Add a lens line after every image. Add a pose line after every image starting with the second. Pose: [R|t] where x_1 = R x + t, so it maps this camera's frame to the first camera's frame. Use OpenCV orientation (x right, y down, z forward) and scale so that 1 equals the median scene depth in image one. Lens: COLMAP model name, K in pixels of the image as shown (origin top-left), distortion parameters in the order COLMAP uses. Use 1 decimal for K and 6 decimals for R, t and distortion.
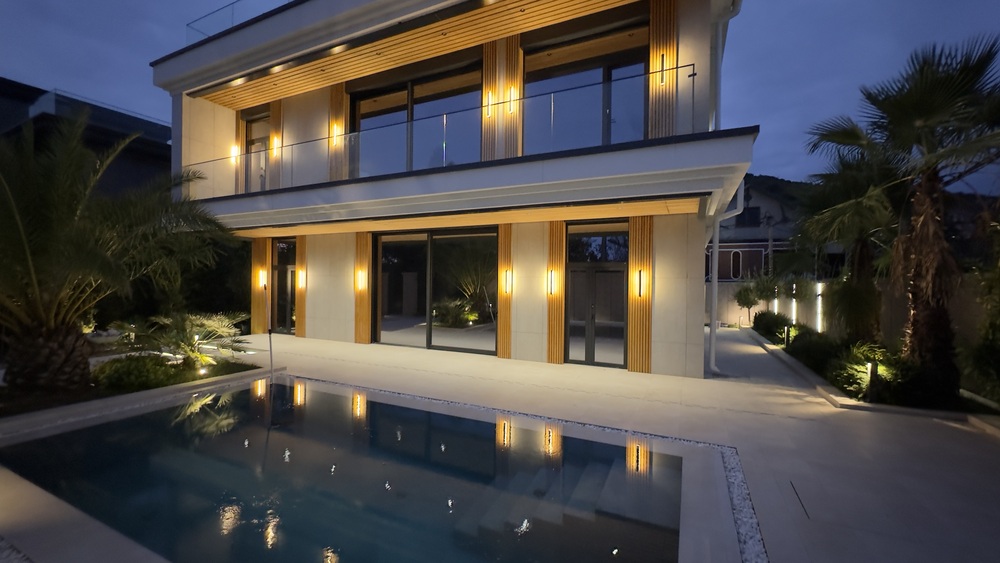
lens RADIAL K [[401.4, 0, 500.0], [0, 401.4, 281.5], [0, 0, 1]] dist [0.000062, 0.000013]
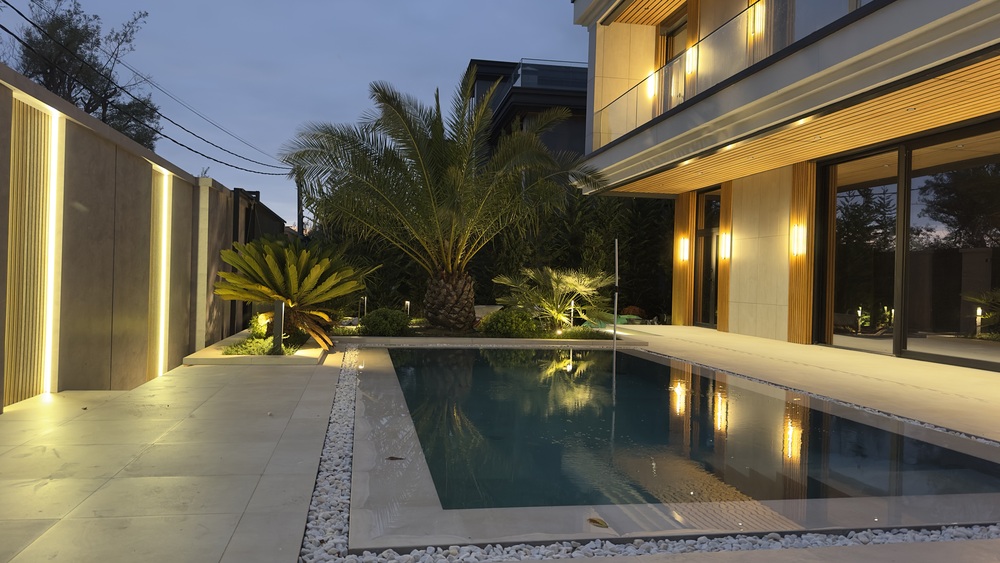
lens RADIAL K [[693.9, 0, 500.0], [0, 693.9, 281.5], [0, 0, 1]] dist [0.136971, -0.202719]
pose [[0.595839, 0.007962, -0.803064, 0.263396], [-0.023231, 0.999703, -0.007325, 0.079944], [0.802767, 0.023021, 0.595848, -0.016328]]
